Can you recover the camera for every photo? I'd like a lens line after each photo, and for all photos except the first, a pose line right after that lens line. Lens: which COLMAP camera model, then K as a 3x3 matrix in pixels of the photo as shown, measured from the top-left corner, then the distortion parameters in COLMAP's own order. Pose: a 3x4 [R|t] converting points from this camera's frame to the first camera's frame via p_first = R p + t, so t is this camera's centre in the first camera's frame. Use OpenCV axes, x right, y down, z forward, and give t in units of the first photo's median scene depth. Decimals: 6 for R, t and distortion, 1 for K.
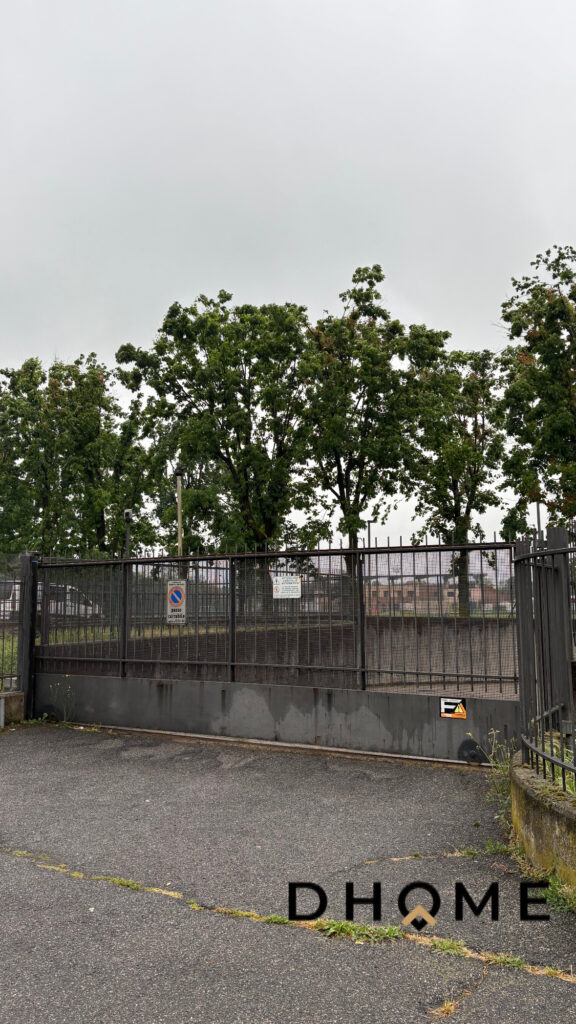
lens RADIAL K [[778.1, 0, 239.7], [0, 778.1, 528.0], [0, 0, 1]] dist [0.028243, -0.003375]
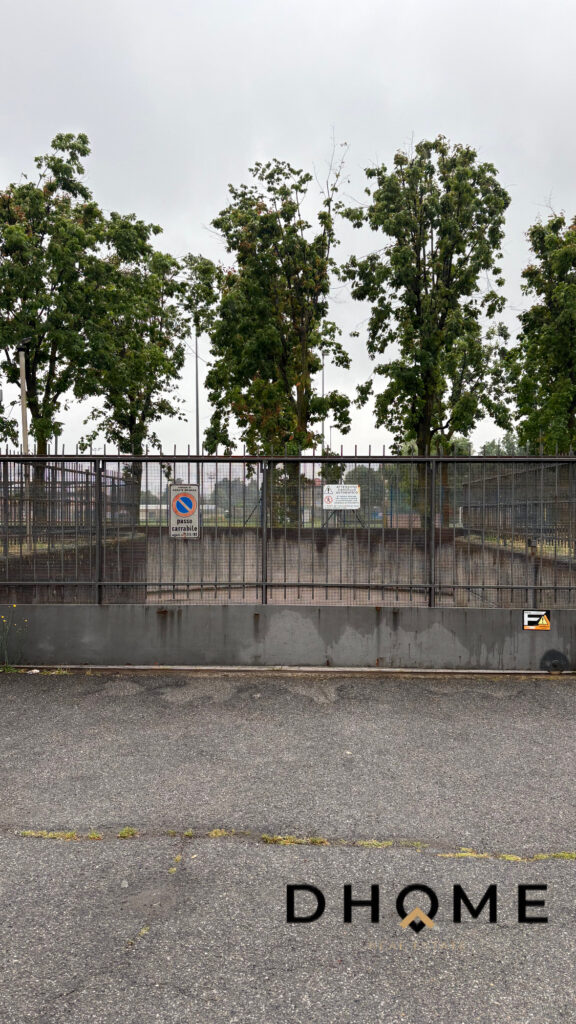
lens RADIAL K [[790.7, 0, 215.4], [0, 790.7, 525.0], [0, 0, 1]] dist [0.093249, -0.125404]
pose [[0.867136, 0.000740, 0.498071, -0.498968], [-0.057768, 0.993399, 0.099098, 0.025857], [-0.494710, -0.114704, 0.861455, 0.277667]]
